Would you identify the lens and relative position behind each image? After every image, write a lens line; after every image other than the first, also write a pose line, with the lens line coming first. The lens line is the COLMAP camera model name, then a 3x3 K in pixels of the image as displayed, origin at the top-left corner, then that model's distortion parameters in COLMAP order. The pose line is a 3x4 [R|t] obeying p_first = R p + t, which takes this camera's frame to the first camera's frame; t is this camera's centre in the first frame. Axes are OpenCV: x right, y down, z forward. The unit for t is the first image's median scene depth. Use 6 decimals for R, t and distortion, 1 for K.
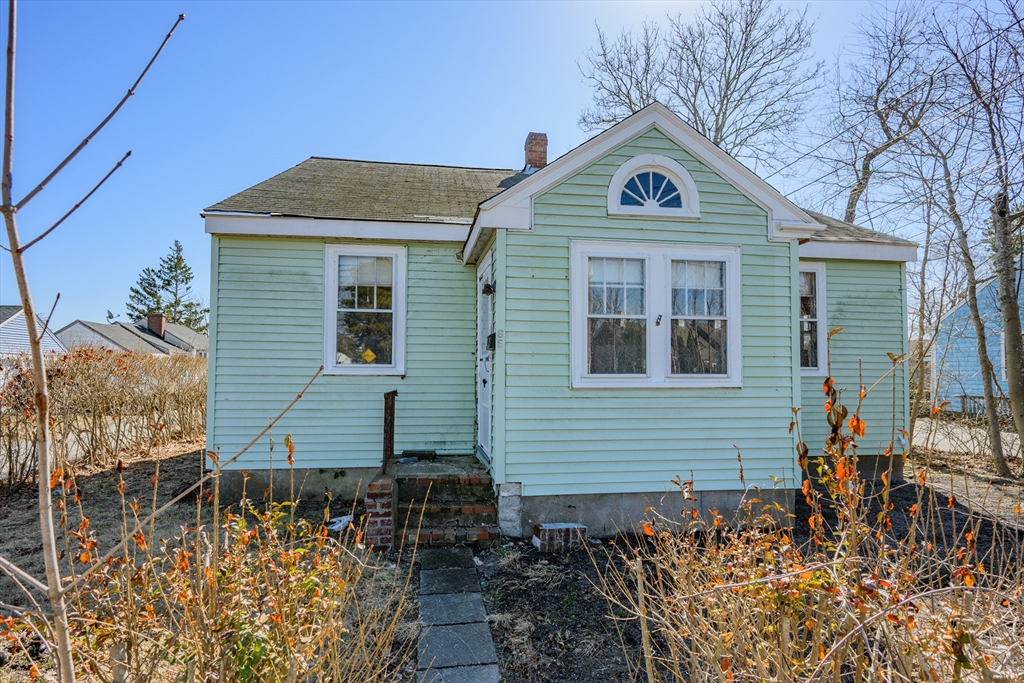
lens RADIAL K [[507.6, 0, 513.5], [0, 507.6, 354.8], [0, 0, 1]] dist [-0.002018, -0.000306]
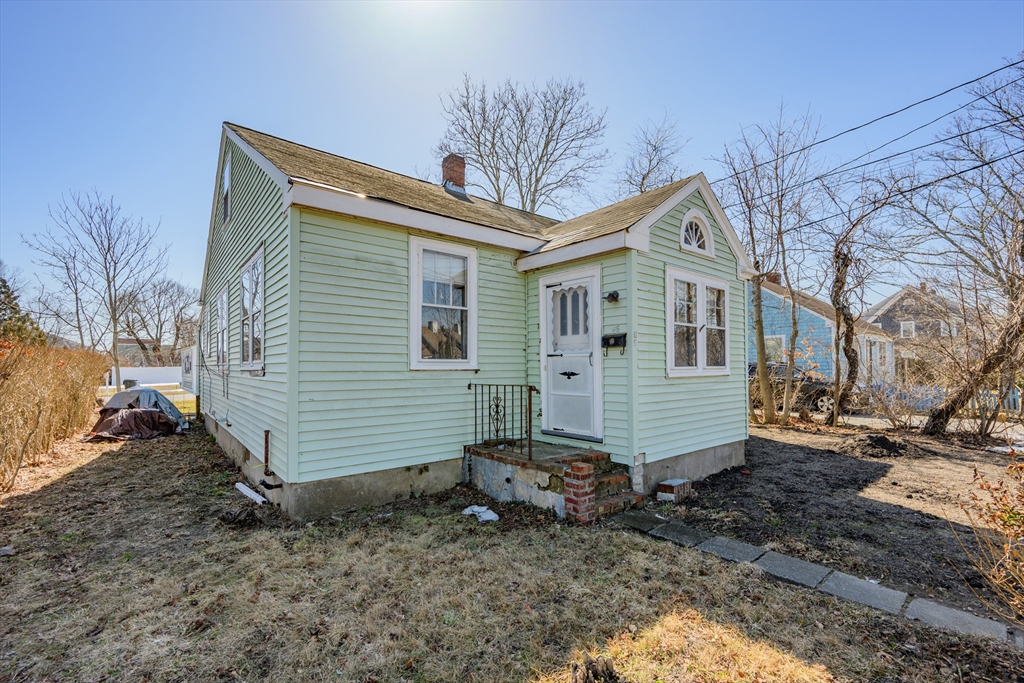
lens RADIAL K [[437.3, 0, 498.5], [0, 437.3, 355.7], [0, 0, 1]] dist [-0.000921, -0.000026]
pose [[0.861317, 0.005519, 0.508038, -0.797216], [-0.010614, 0.999918, 0.007132, 0.005081], [-0.507957, -0.011536, 0.861305, 0.232947]]
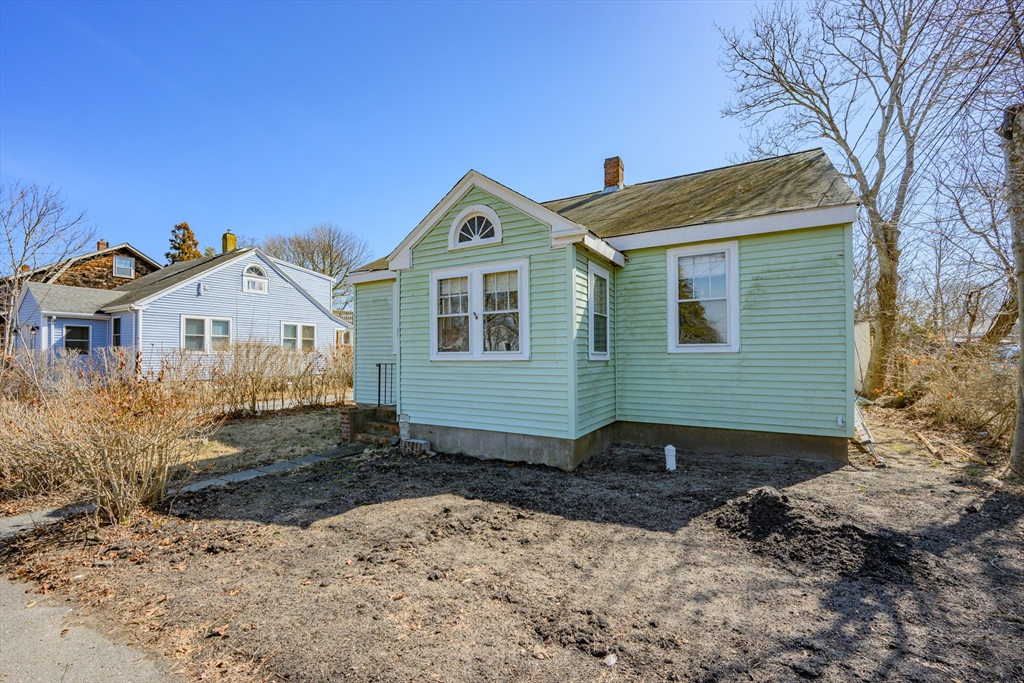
lens RADIAL K [[419.3, 0, 511.1], [0, 419.3, 348.7], [0, 0, 1]] dist [0.000555, 0.000123]
pose [[0.795409, -0.015843, -0.605866, 1.087864], [0.029886, 0.999467, 0.013100, 0.015559], [0.605336, -0.028526, 0.795459, 0.069288]]
